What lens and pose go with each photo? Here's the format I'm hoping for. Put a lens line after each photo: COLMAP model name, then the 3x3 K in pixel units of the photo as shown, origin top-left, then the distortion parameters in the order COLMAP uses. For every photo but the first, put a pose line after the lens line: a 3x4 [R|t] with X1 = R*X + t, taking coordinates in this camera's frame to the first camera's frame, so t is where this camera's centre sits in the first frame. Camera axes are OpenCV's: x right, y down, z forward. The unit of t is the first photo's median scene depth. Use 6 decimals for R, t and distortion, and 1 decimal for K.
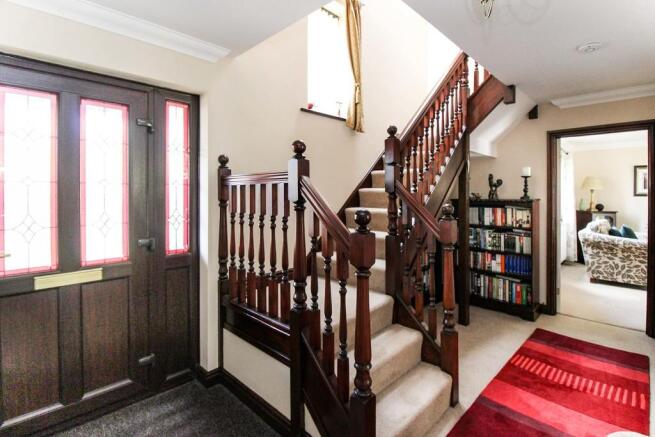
lens RADIAL K [[319.0, 0, 340.6], [0, 319.0, 193.7], [0, 0, 1]] dist [-0.022724, -0.001693]
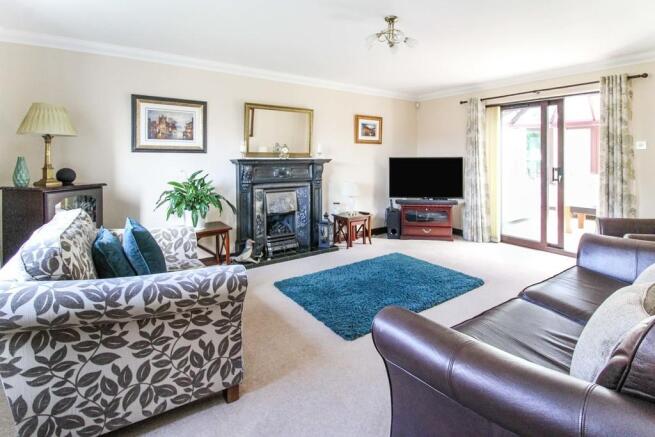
lens RADIAL K [[319.0, 0, 331.8], [0, 319.0, 160.0], [0, 0, 1]] dist [-0.022724, -0.001693]
pose [[0.184715, -0.007224, 0.982766, 0.604470], [-0.000528, 0.999972, 0.007450, 0.022088], [-0.982792, -0.001895, 0.184706, 0.722135]]
